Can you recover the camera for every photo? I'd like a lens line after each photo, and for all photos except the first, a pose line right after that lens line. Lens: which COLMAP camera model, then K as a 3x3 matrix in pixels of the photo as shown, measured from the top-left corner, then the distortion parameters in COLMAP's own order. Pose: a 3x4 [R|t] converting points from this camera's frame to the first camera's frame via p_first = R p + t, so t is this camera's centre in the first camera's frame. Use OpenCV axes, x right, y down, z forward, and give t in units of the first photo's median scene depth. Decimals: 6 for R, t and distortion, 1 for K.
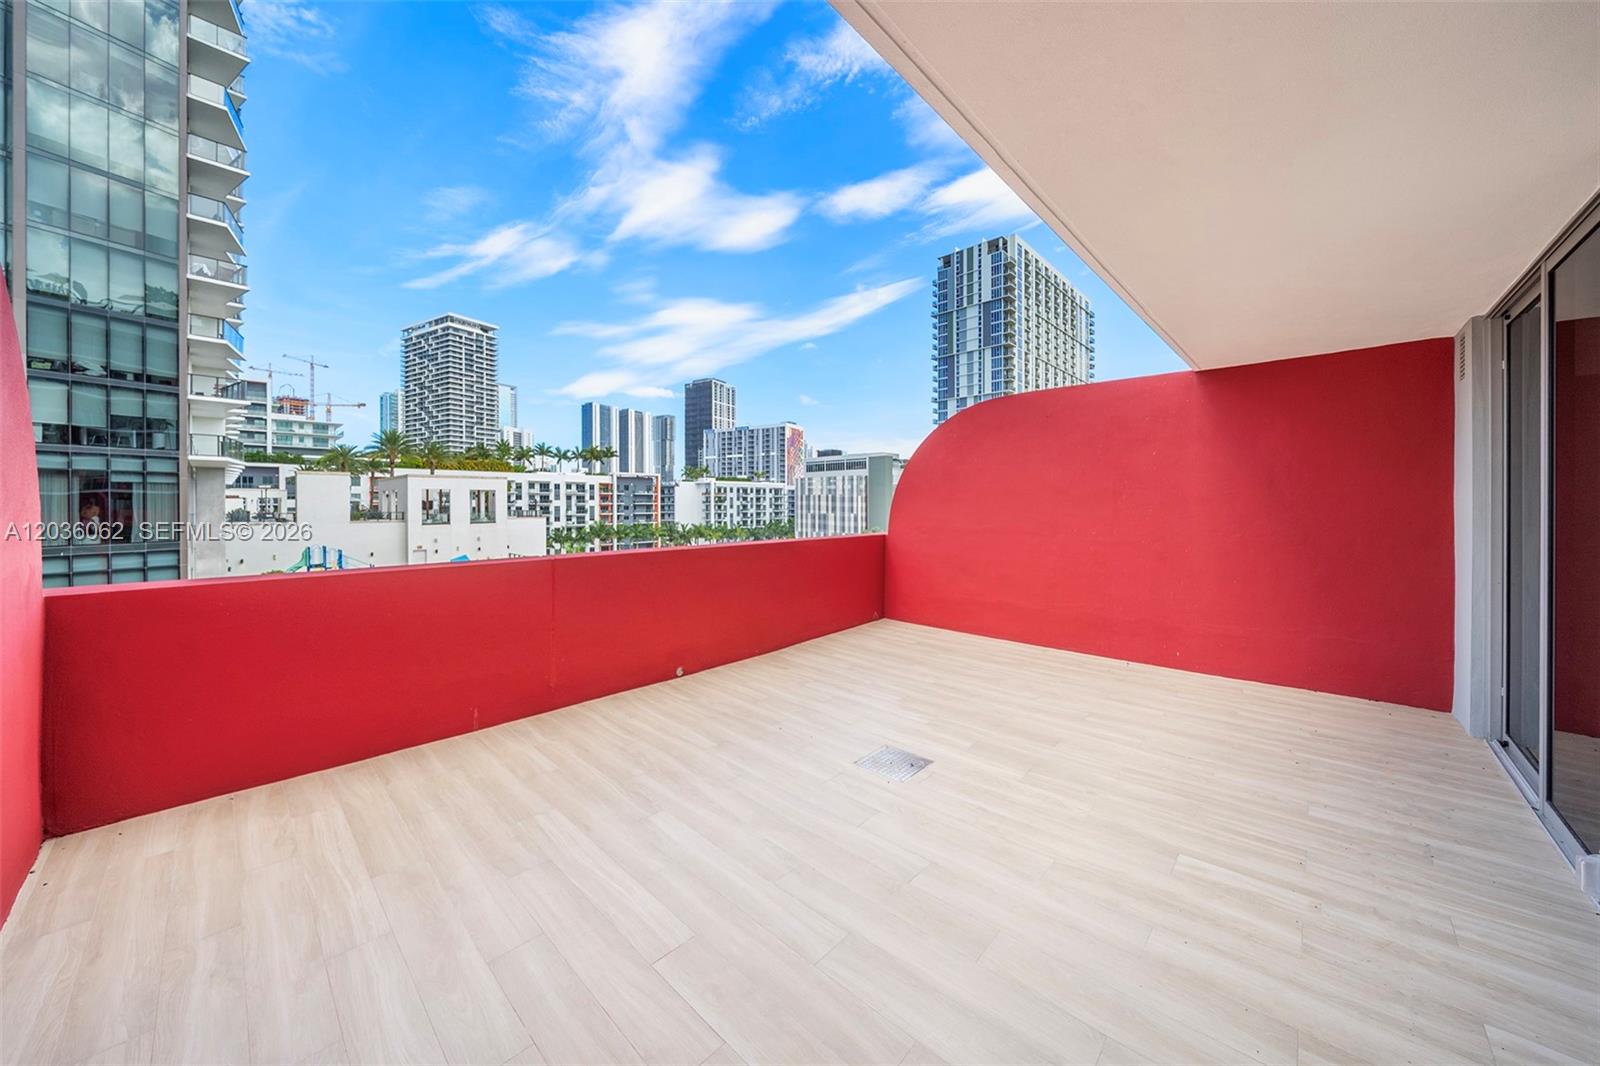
lens RADIAL K [[554.7, 0, 771.6], [0, 554.7, 508.5], [0, 0, 1]] dist [-0.000538, -0.000061]
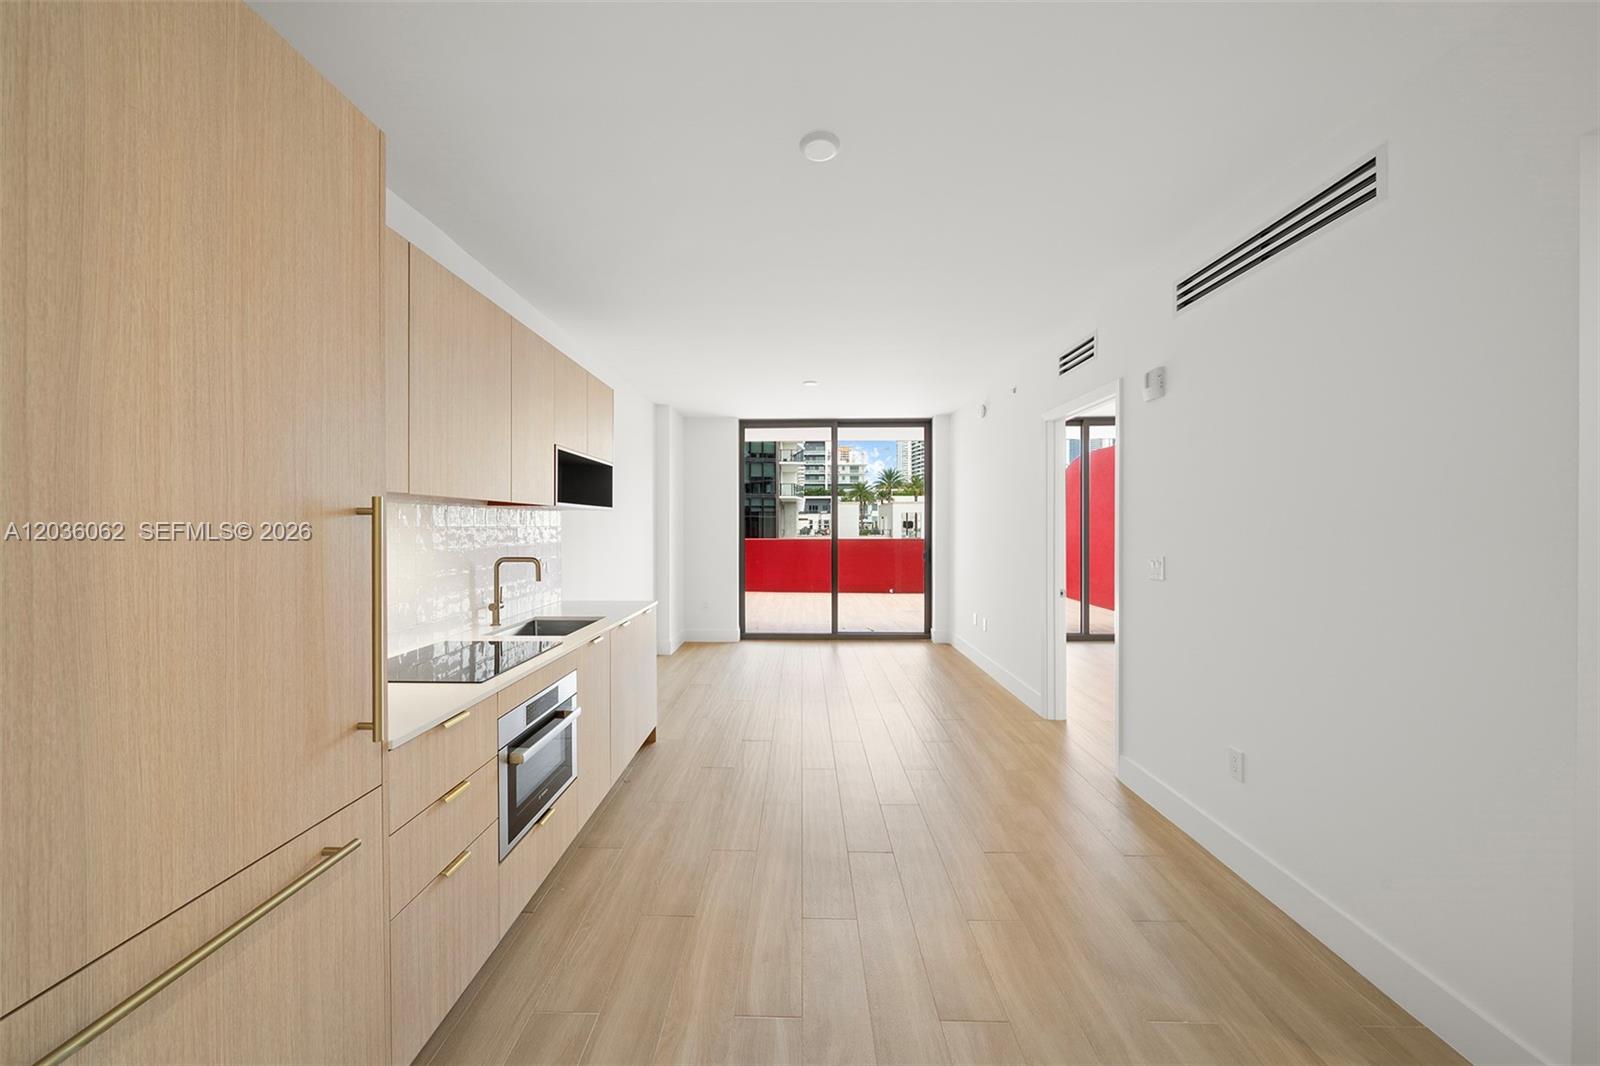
lens RADIAL K [[545.0, 0, 788.8], [0, 545.0, 526.5], [0, 0, 1]] dist [-0.001700, -0.000063]
pose [[0.687039, 0.002312, -0.726617, 0.088692], [-0.005524, 0.999983, -0.002042, 0.002027], [0.726600, 0.005417, 0.687039, -0.066073]]
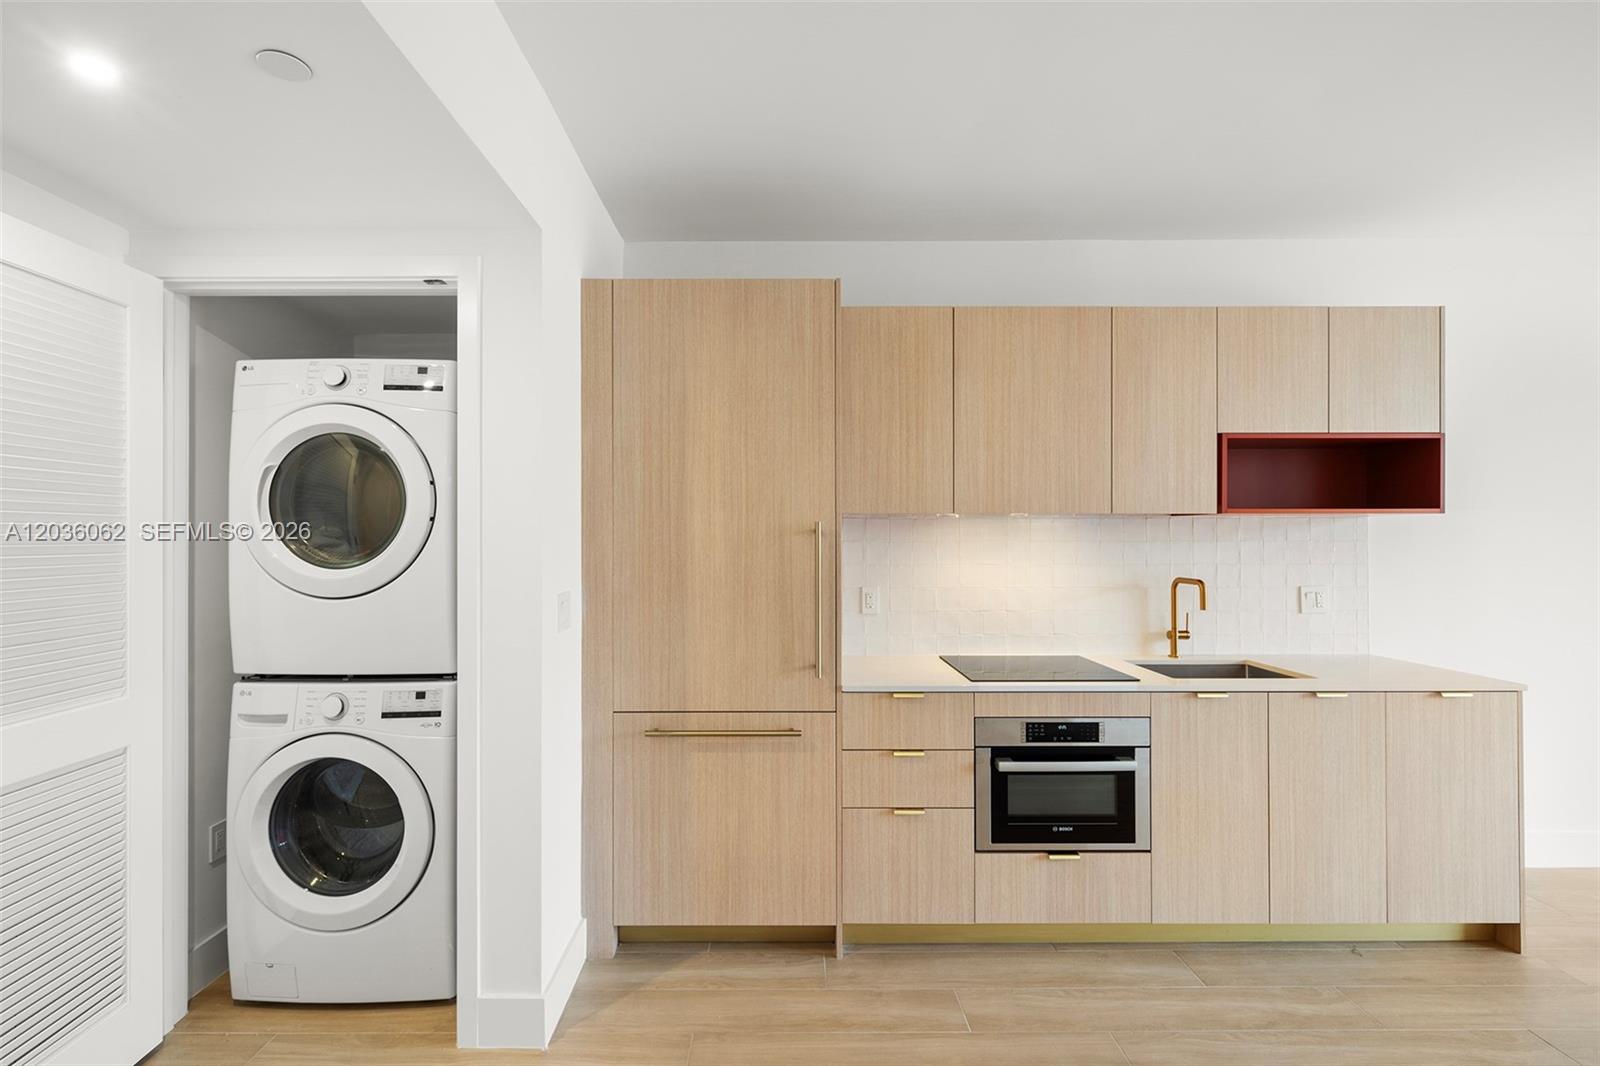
lens RADIAL K [[701.8, 0, 782.3], [0, 701.8, 536.1], [0, 0, 1]] dist [0.001483, -0.000247]
pose [[-0.709379, -0.000268, -0.704827, 0.092841], [-0.002484, 0.999995, 0.002120, 0.001774], [0.704823, 0.003254, -0.709376, -0.040991]]
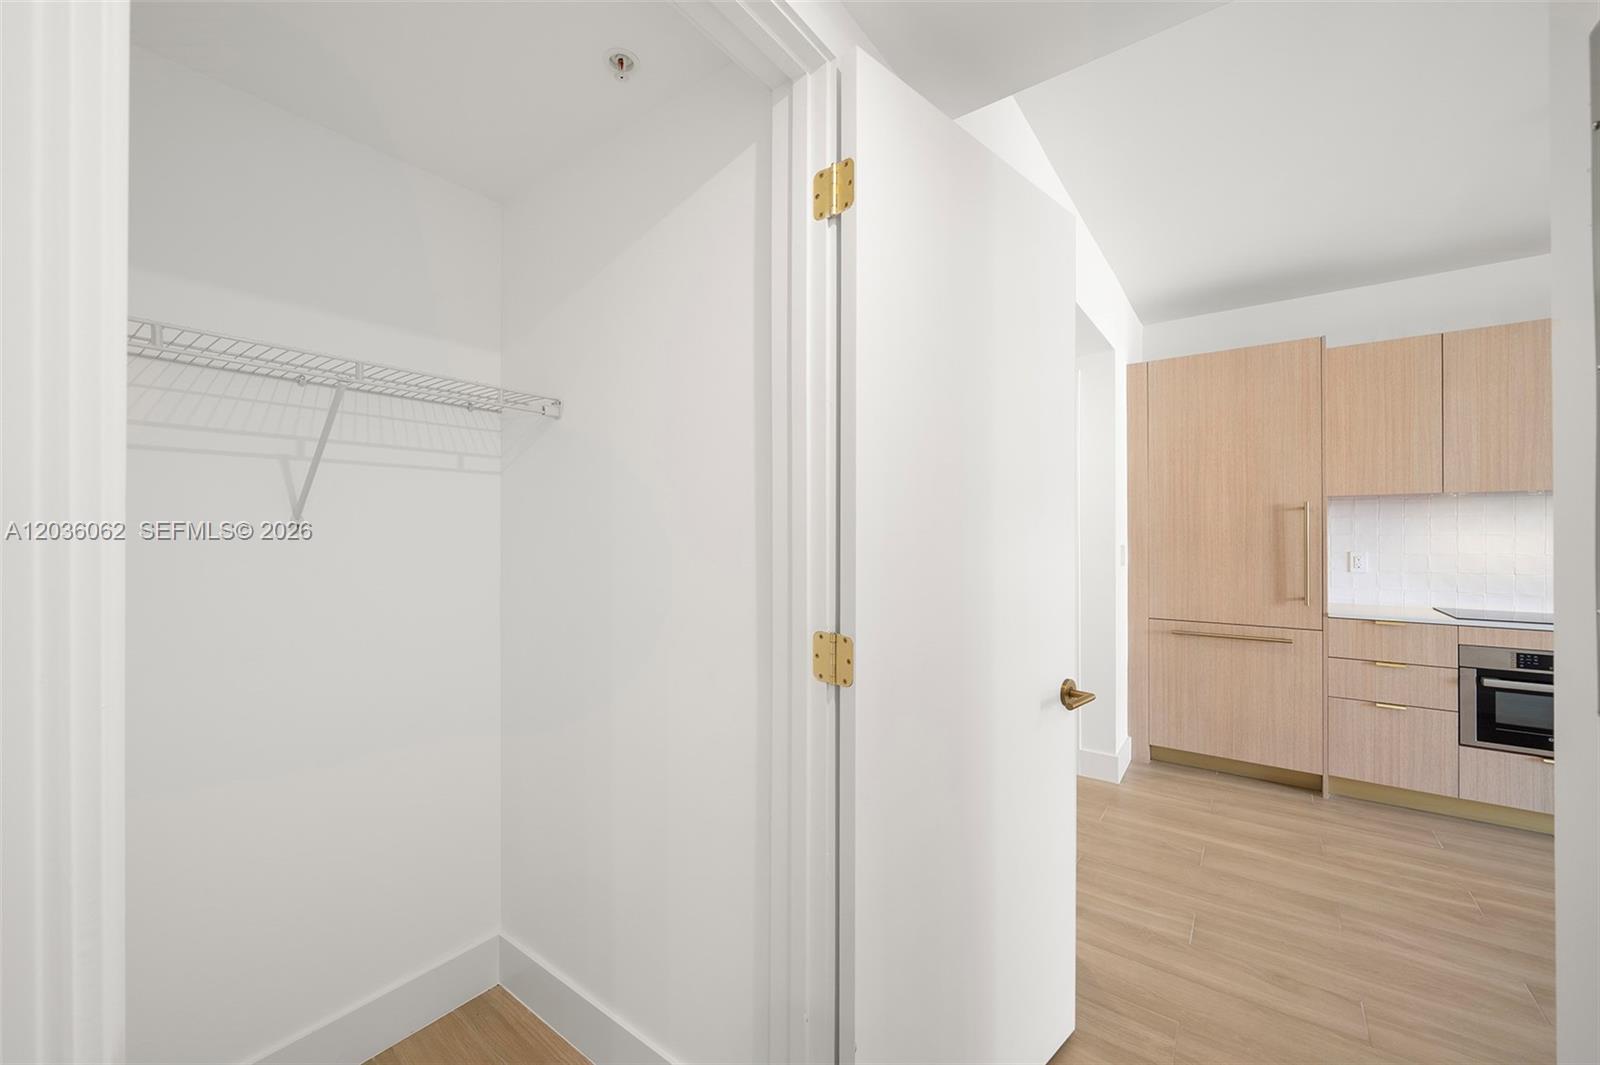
lens RADIAL K [[616.3, 0, 791.2], [0, 616.3, 531.0], [0, 0, 1]] dist [-0.000700, -0.000033]
pose [[-0.990525, 0.001287, -0.137329, 0.110808], [0.000776, 0.999993, 0.003774, 0.003080], [0.137333, 0.003632, -0.990518, -0.024765]]
